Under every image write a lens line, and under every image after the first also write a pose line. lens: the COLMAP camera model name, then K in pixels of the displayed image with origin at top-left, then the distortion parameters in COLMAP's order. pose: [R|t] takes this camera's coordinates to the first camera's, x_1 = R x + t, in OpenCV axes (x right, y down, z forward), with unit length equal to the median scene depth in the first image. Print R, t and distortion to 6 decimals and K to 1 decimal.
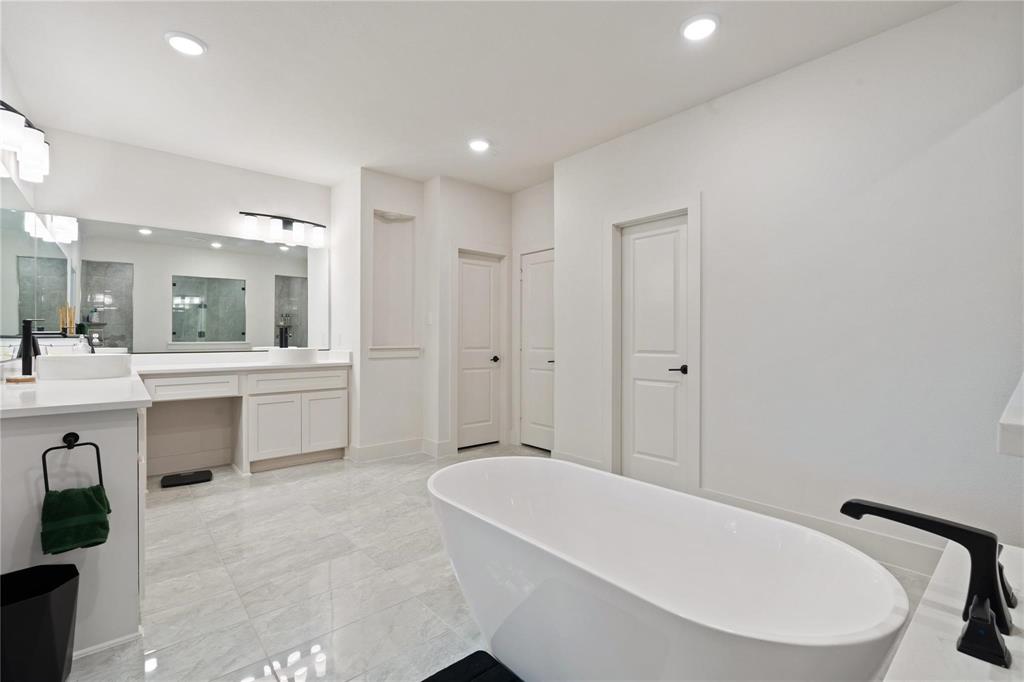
lens RADIAL K [[461.4, 0, 513.5], [0, 461.4, 339.7], [0, 0, 1]] dist [-0.005197, 0.000206]
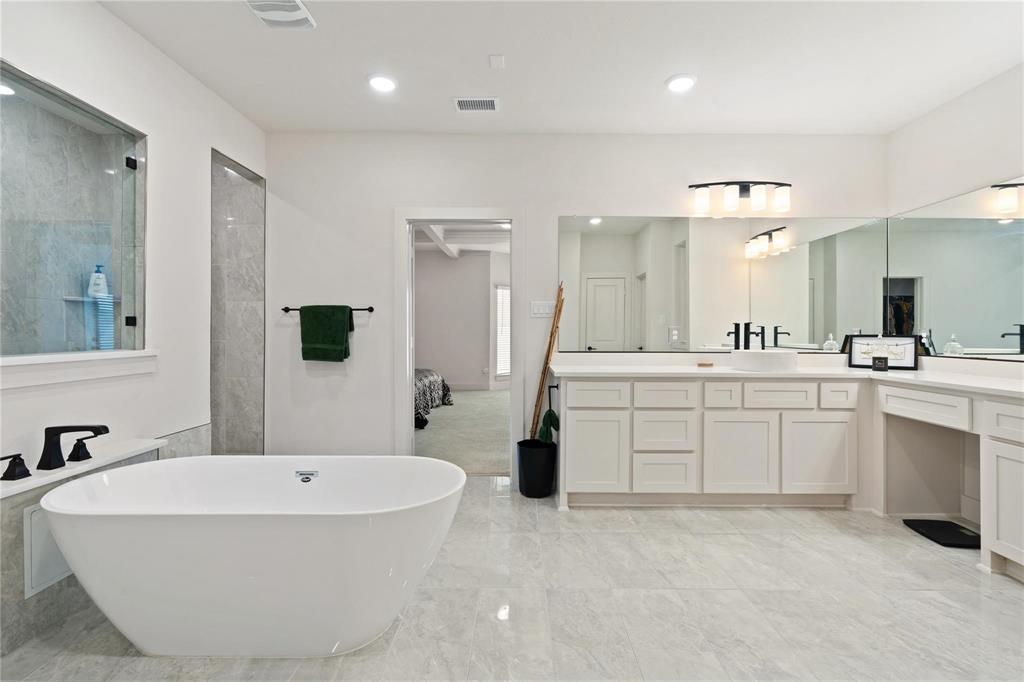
lens RADIAL K [[461.4, 0, 514.3], [0, 461.4, 335.2], [0, 0, 1]] dist [-0.005197, 0.000206]
pose [[-0.667115, 0.002181, -0.744952, 0.358876], [-0.005349, 0.999956, 0.007717, -0.014445], [0.744936, 0.009133, -0.667074, 1.227353]]
